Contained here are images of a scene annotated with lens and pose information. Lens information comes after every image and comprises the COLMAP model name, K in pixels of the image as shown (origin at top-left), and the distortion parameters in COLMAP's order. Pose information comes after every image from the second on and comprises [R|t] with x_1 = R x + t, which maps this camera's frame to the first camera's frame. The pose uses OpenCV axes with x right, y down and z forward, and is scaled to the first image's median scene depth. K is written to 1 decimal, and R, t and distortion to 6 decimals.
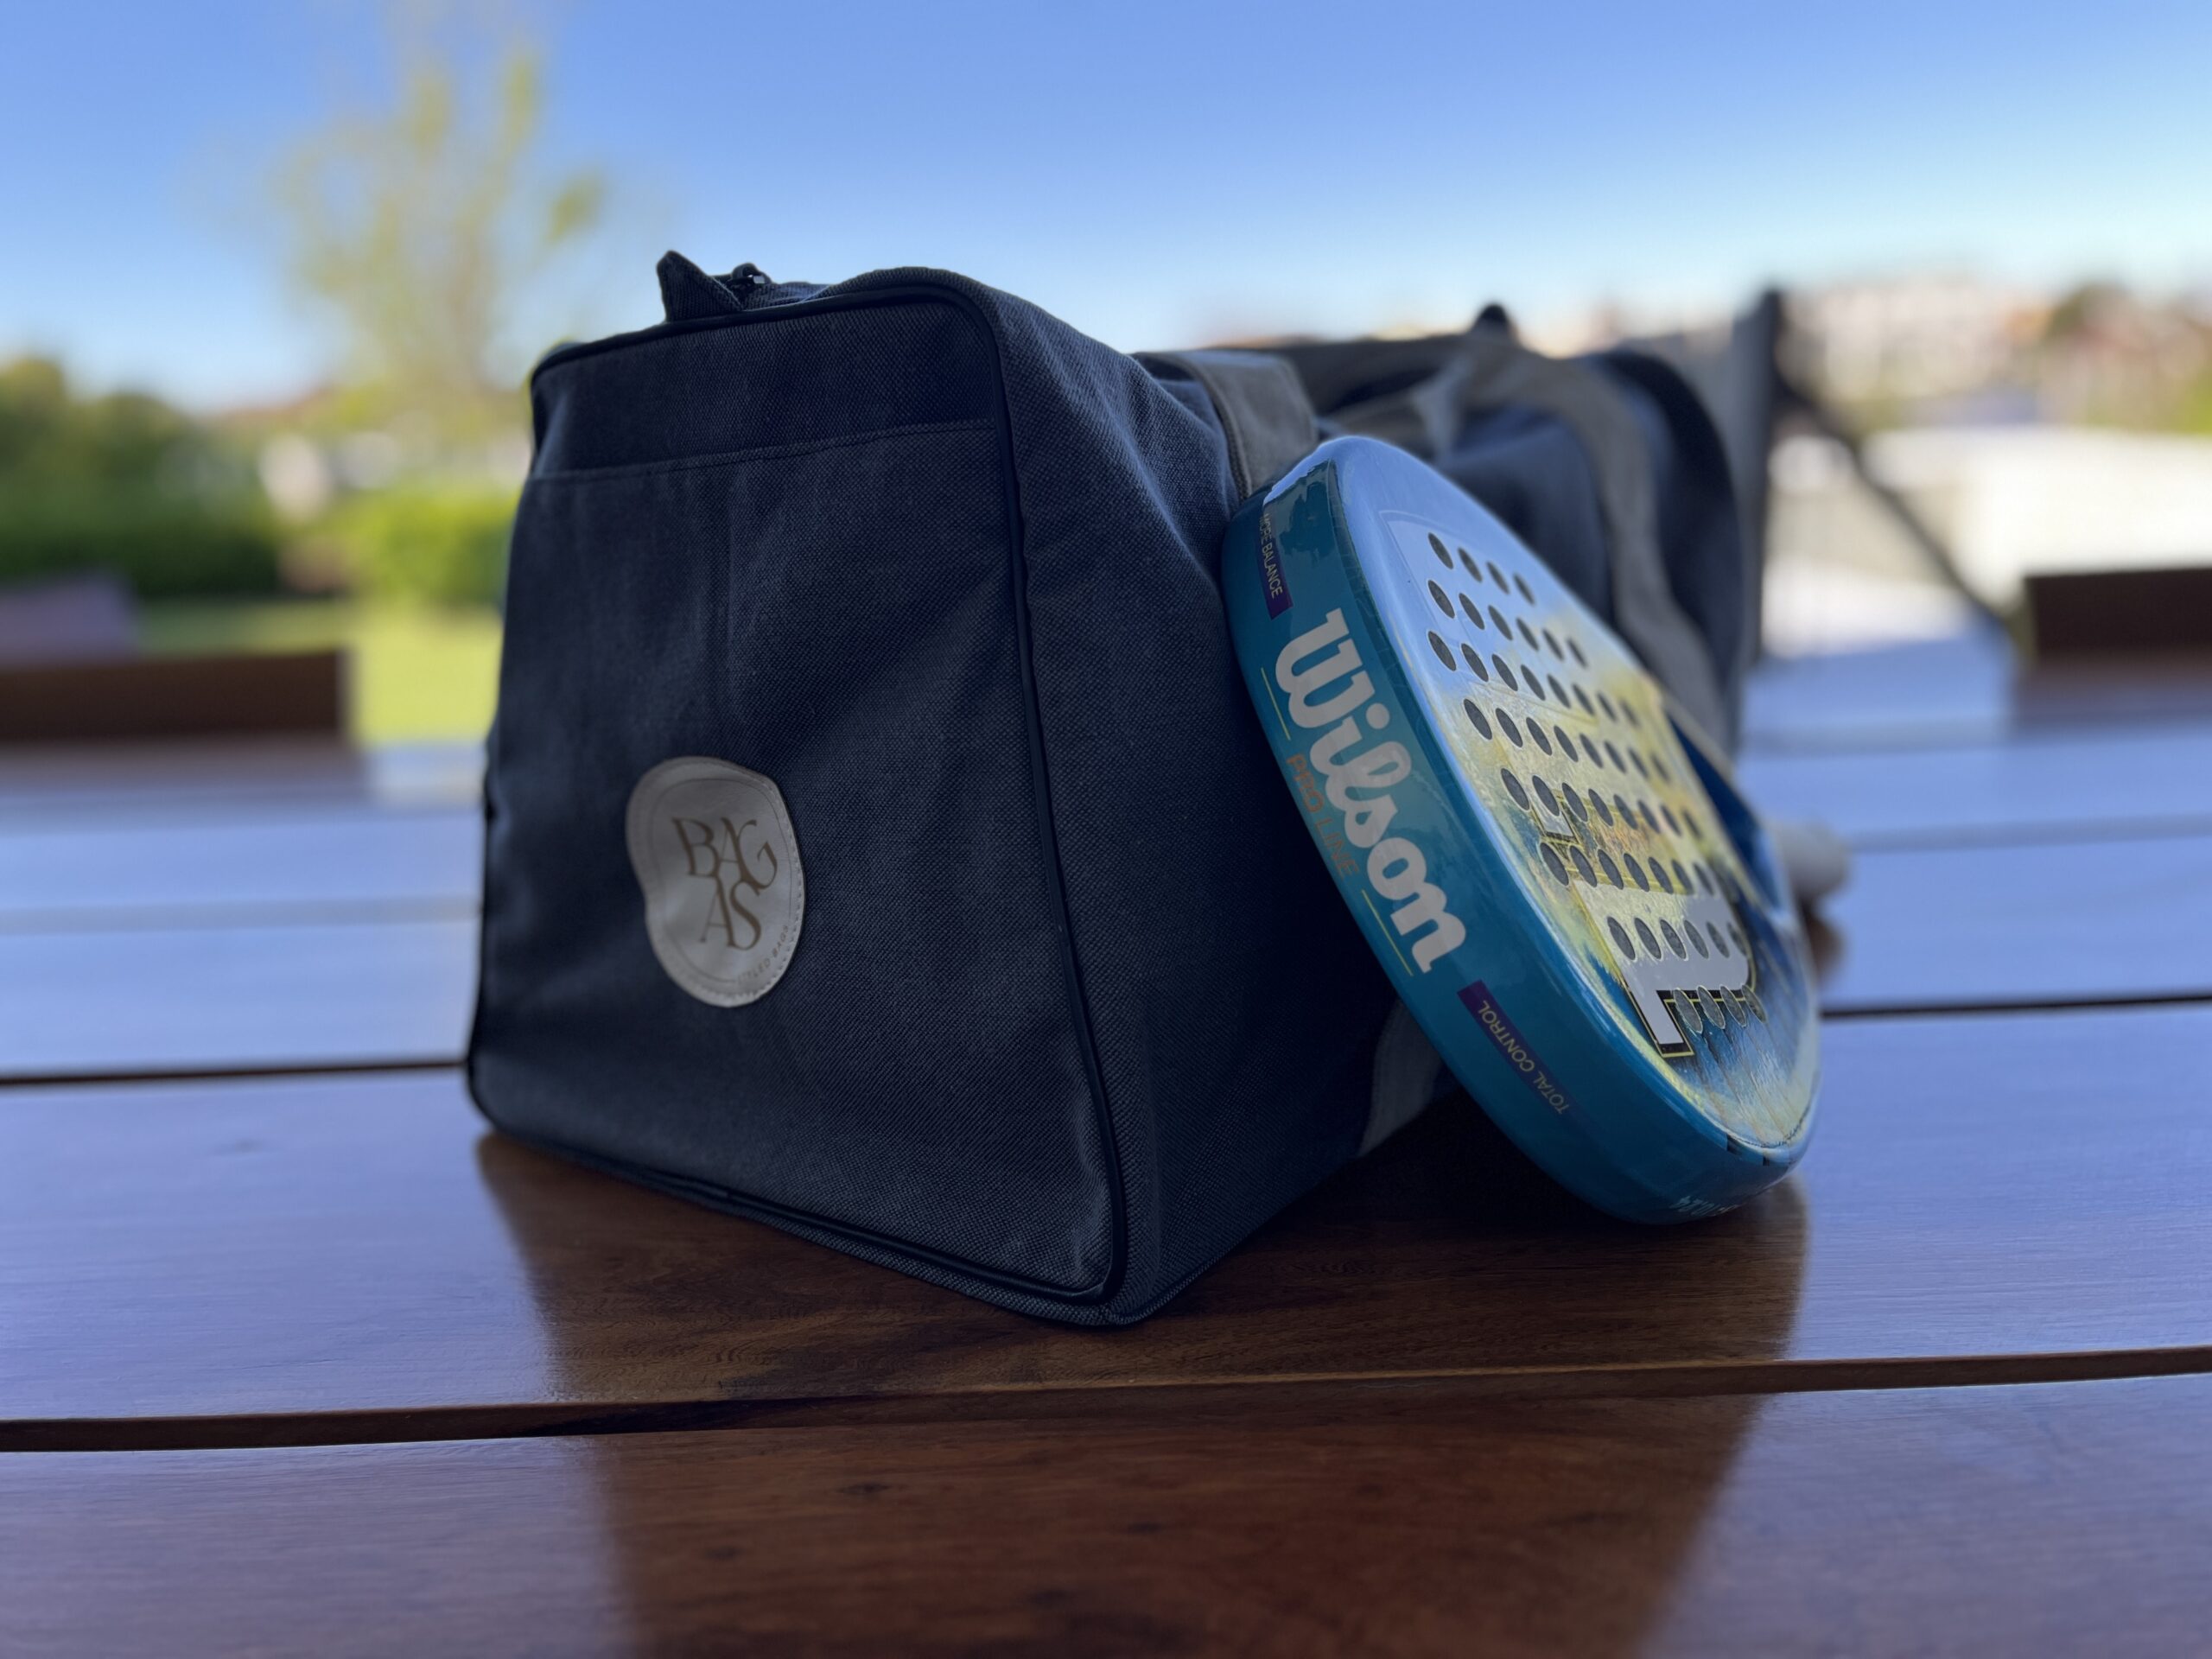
lens RADIAL K [[1720.9, 0, 1105.4], [0, 1720.9, 845.8], [0, 0, 1]] dist [0.045206, -0.080412]
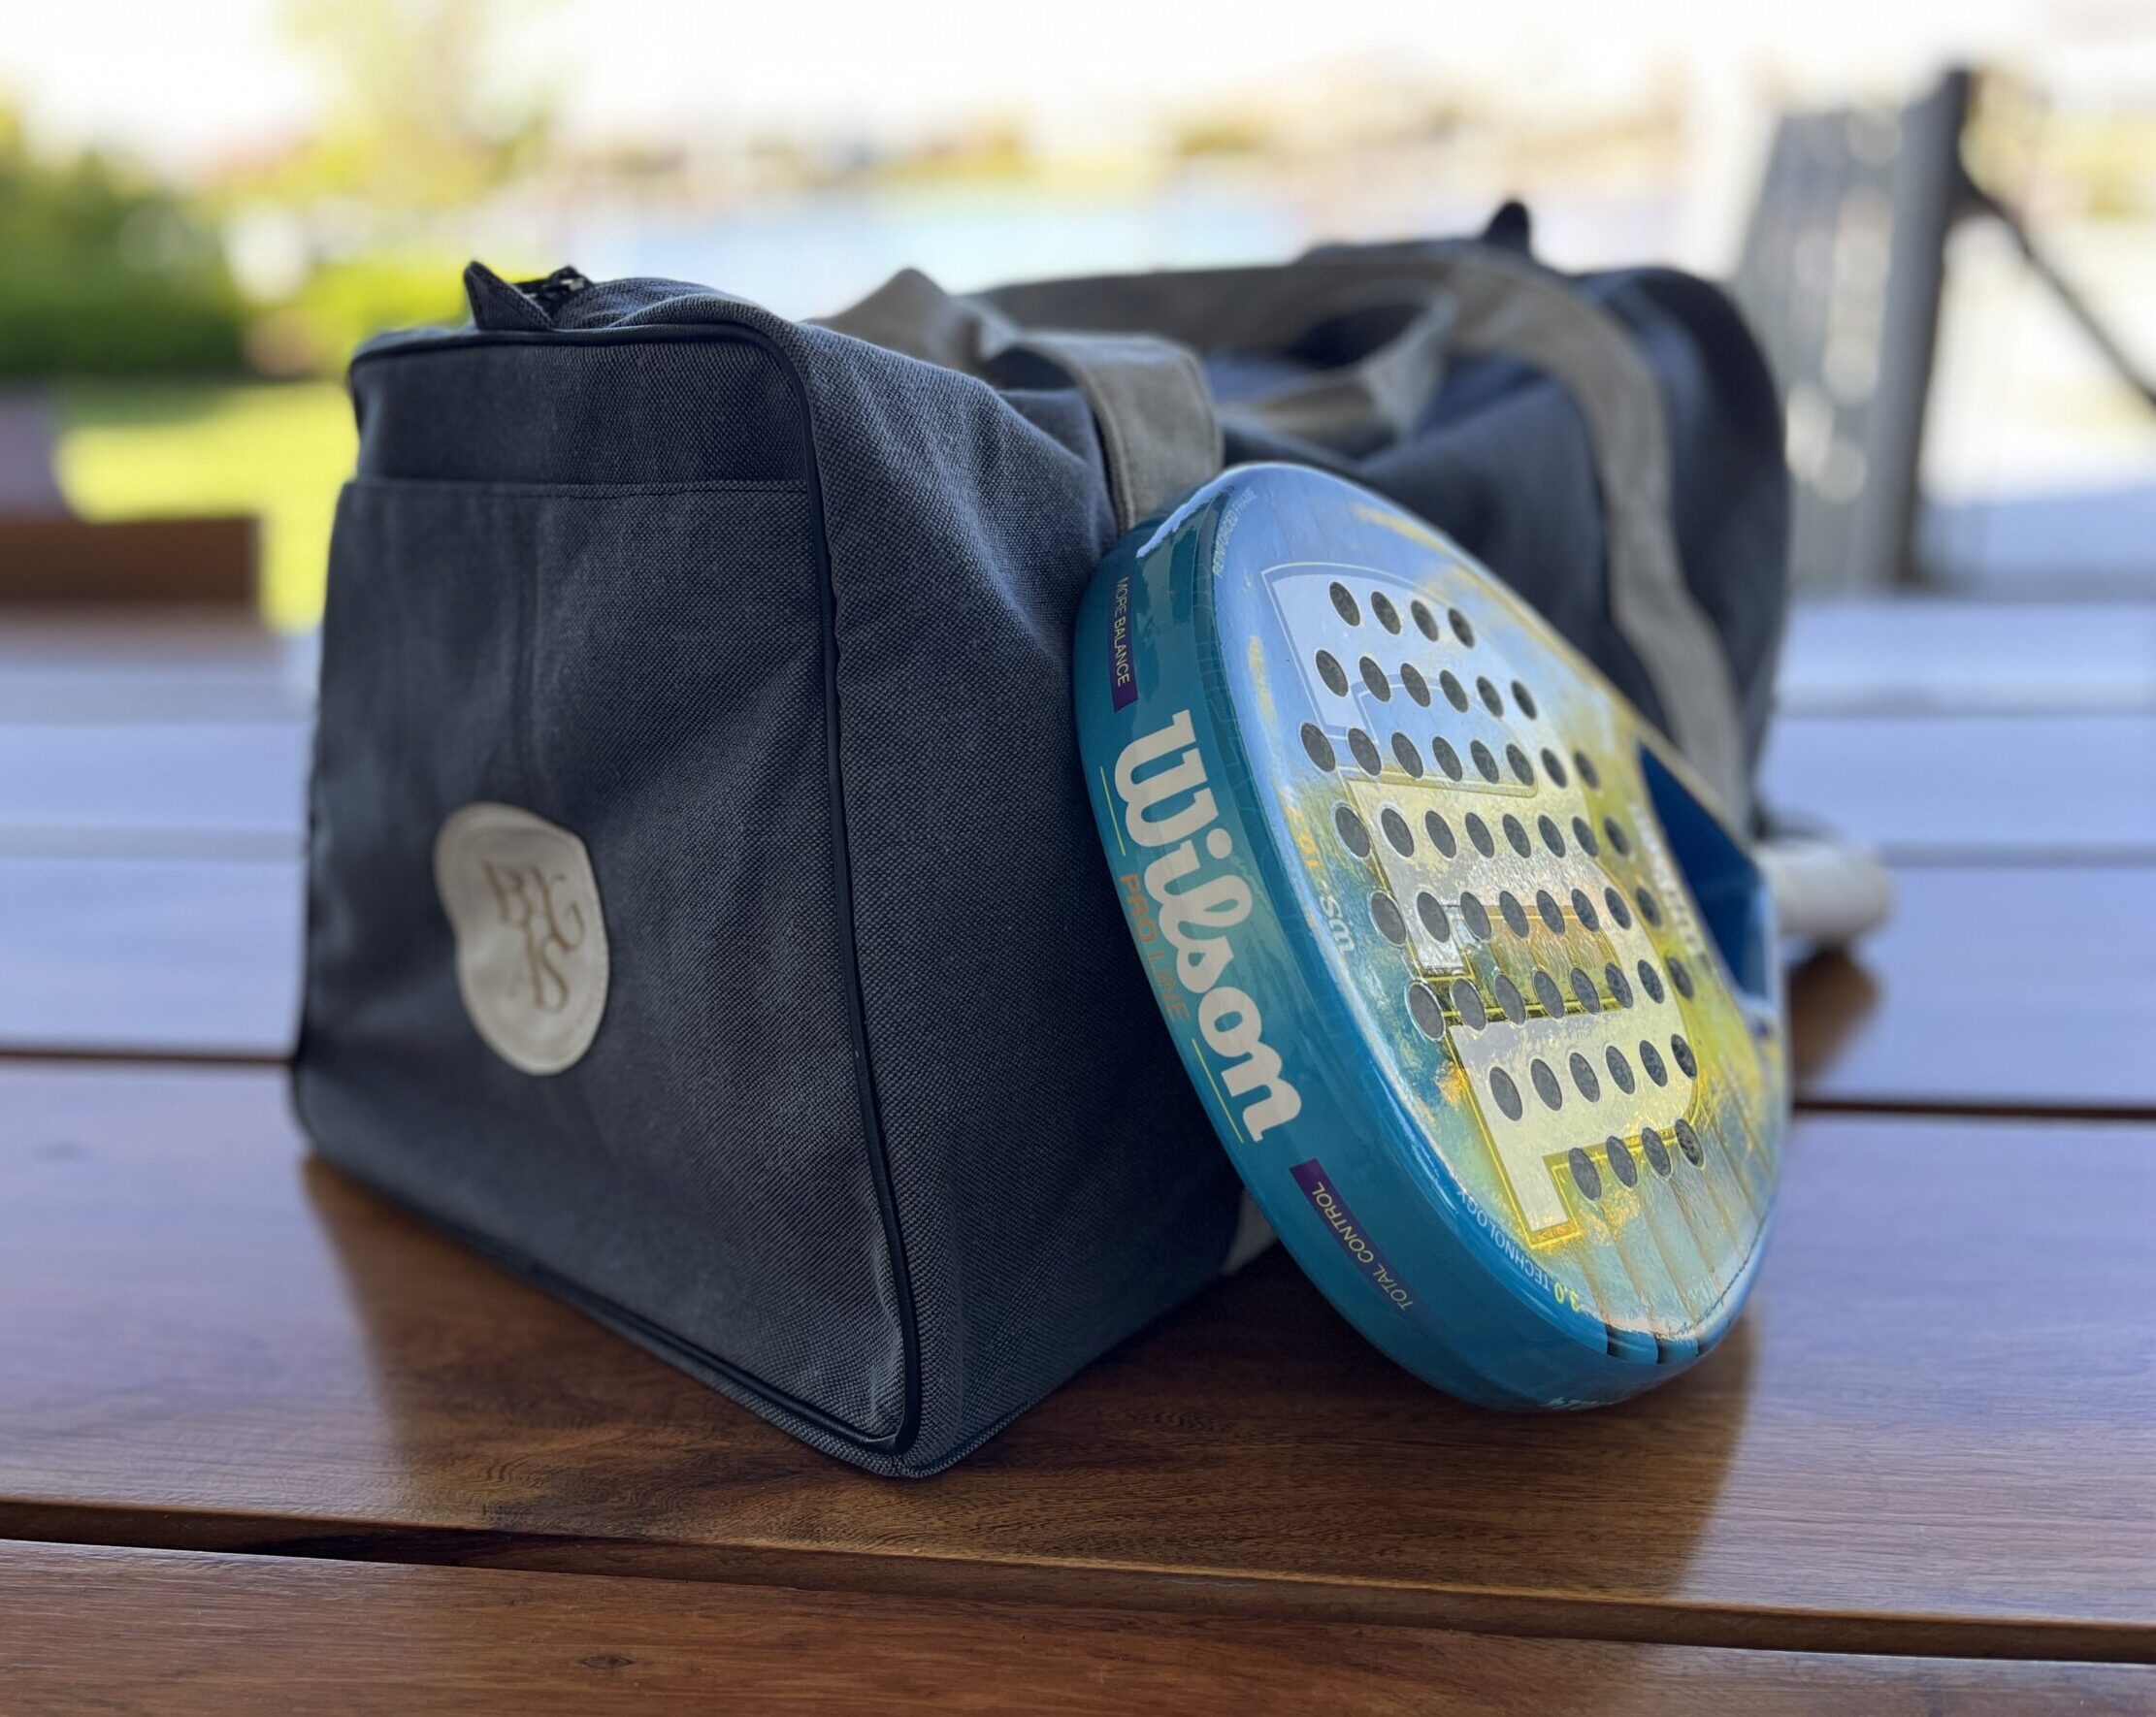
lens RADIAL K [[1930.7, 0, 909.3], [0, 1930.7, 792.8], [0, 0, 1]] dist [0.042387, -0.073405]
pose [[0.992271, 0.045350, -0.115506, 0.098456], [-0.037855, 0.997083, 0.066277, -0.138339], [0.118175, -0.061392, 0.991093, 0.007849]]
